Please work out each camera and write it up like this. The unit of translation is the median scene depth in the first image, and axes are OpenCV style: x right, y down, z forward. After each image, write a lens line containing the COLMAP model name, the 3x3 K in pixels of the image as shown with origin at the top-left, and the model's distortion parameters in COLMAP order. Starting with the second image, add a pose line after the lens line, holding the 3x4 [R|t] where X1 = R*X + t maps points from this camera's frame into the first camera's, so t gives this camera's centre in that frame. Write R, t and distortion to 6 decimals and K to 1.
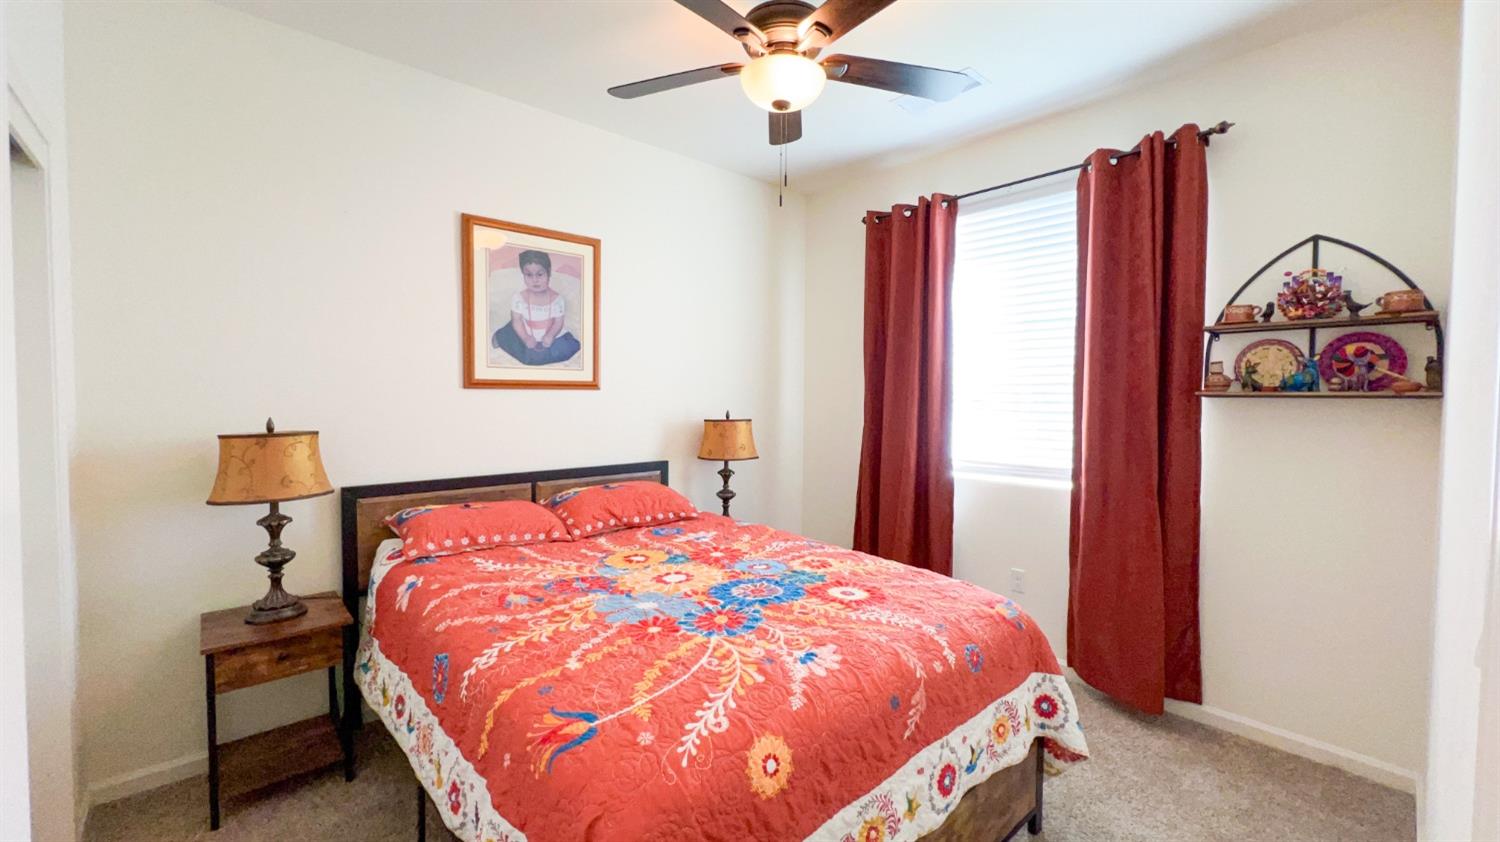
lens RADIAL K [[602.5, 0, 746.4], [0, 602.5, 416.0], [0, 0, 1]] dist [0.000887, -0.000287]
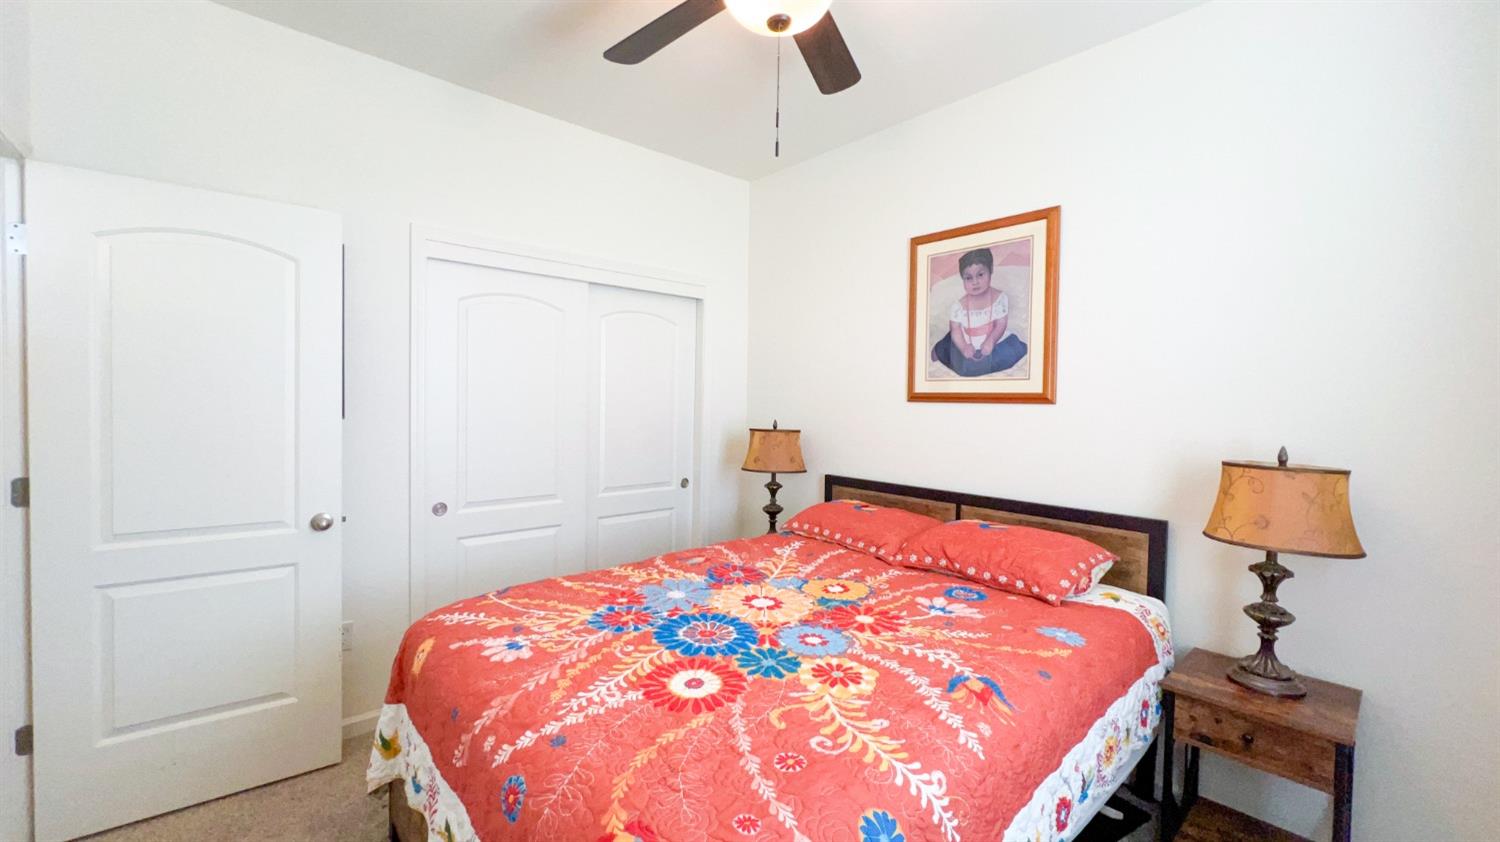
lens RADIAL K [[602.5, 0, 746.4], [0, 602.5, 416.0], [0, 0, 1]] dist [0.000887, -0.000287]
pose [[-0.008736, 0.020079, -0.999760, 0.717124], [-0.055240, 0.998262, 0.020532, -0.031769], [0.998435, 0.055406, -0.007611, 0.863786]]
